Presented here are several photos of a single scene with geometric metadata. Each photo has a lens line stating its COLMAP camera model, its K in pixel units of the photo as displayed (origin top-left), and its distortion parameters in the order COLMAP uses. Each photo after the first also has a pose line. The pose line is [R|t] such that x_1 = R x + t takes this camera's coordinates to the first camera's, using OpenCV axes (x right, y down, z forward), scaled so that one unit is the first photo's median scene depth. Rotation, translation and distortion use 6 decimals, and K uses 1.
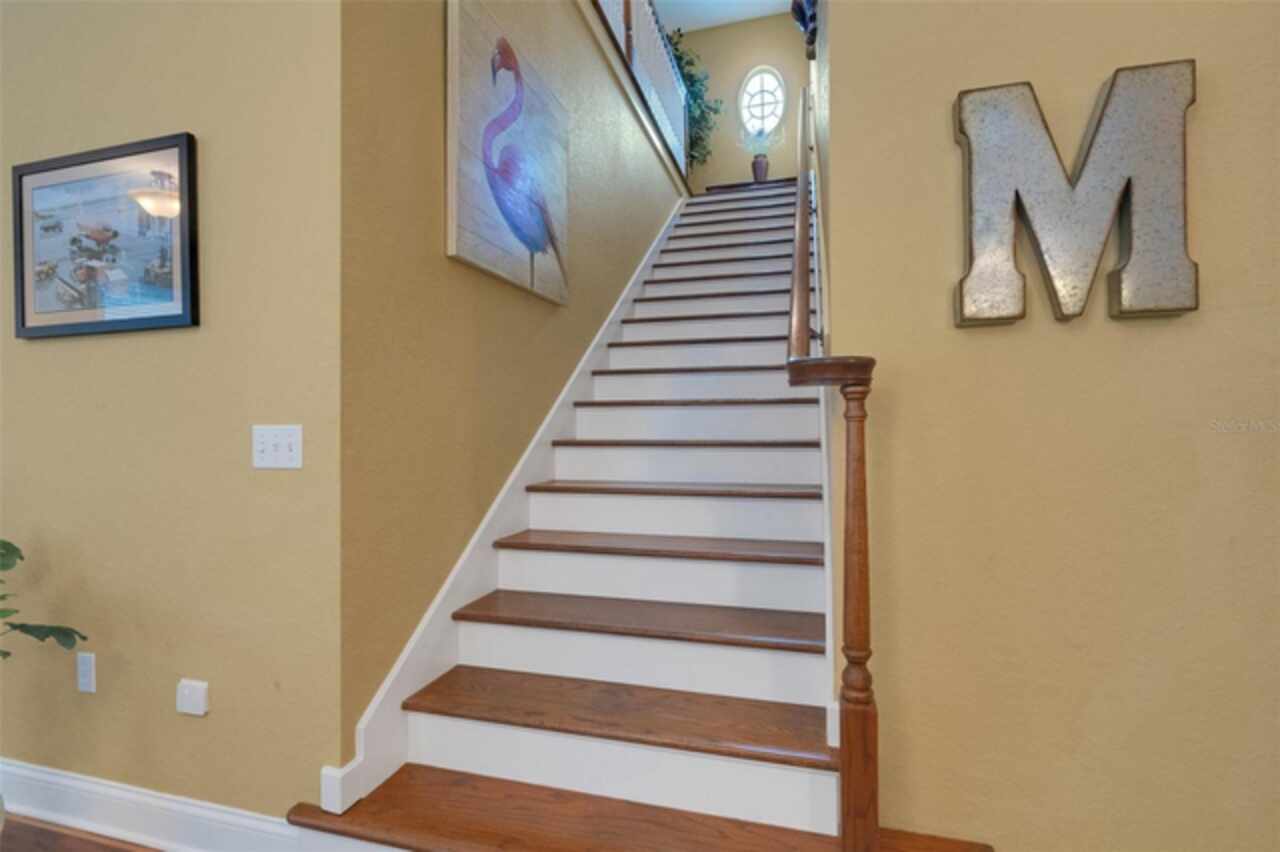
lens RADIAL K [[594.6, 0, 638.7], [0, 594.6, 428.2], [0, 0, 1]] dist [-0.002314, 0.000886]
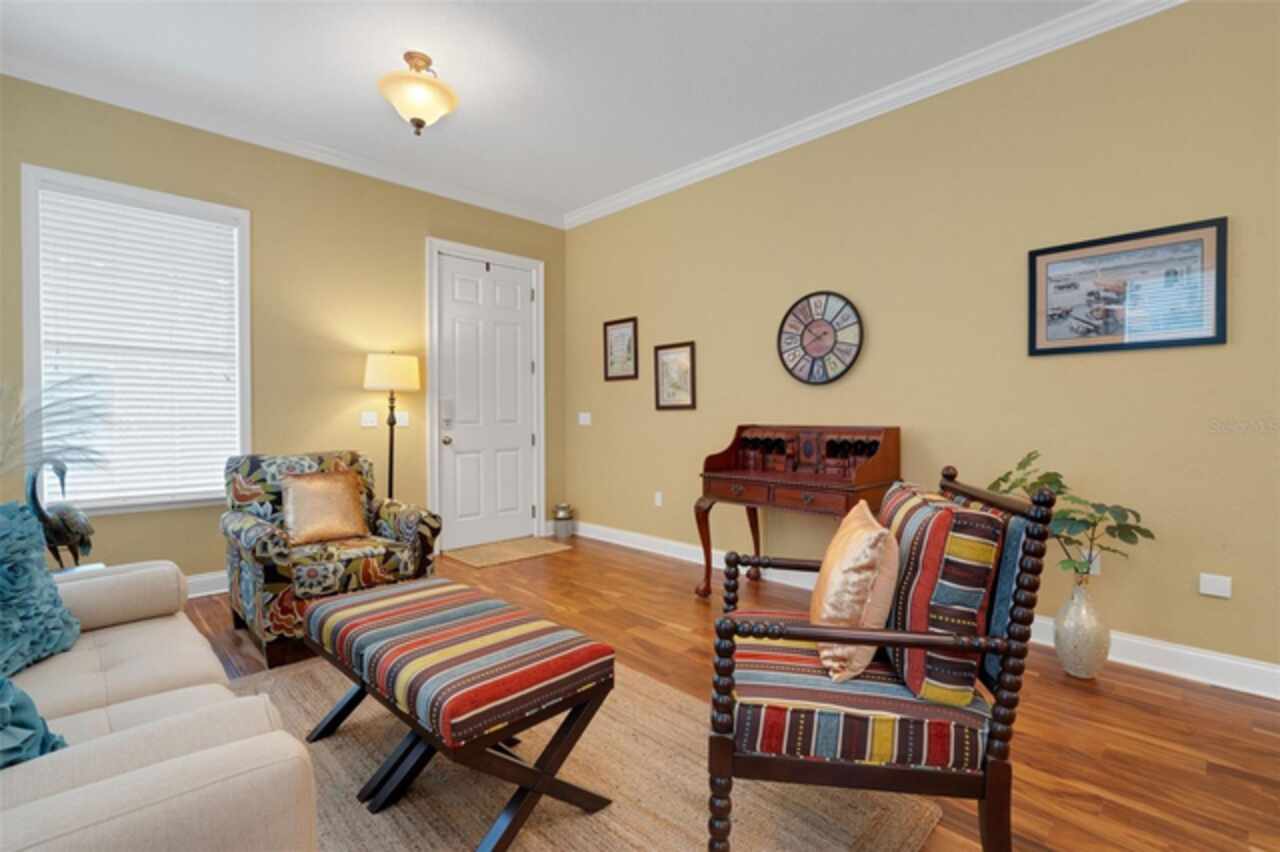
lens RADIAL K [[594.6, 0, 638.1], [0, 594.6, 426.3], [0, 0, 1]] dist [-0.002314, 0.000886]
pose [[0.869572, 0.017872, -0.493482, -1.212671], [-0.011709, 0.999810, 0.015576, 0.031429], [0.493667, -0.007766, 0.869617, -0.995758]]
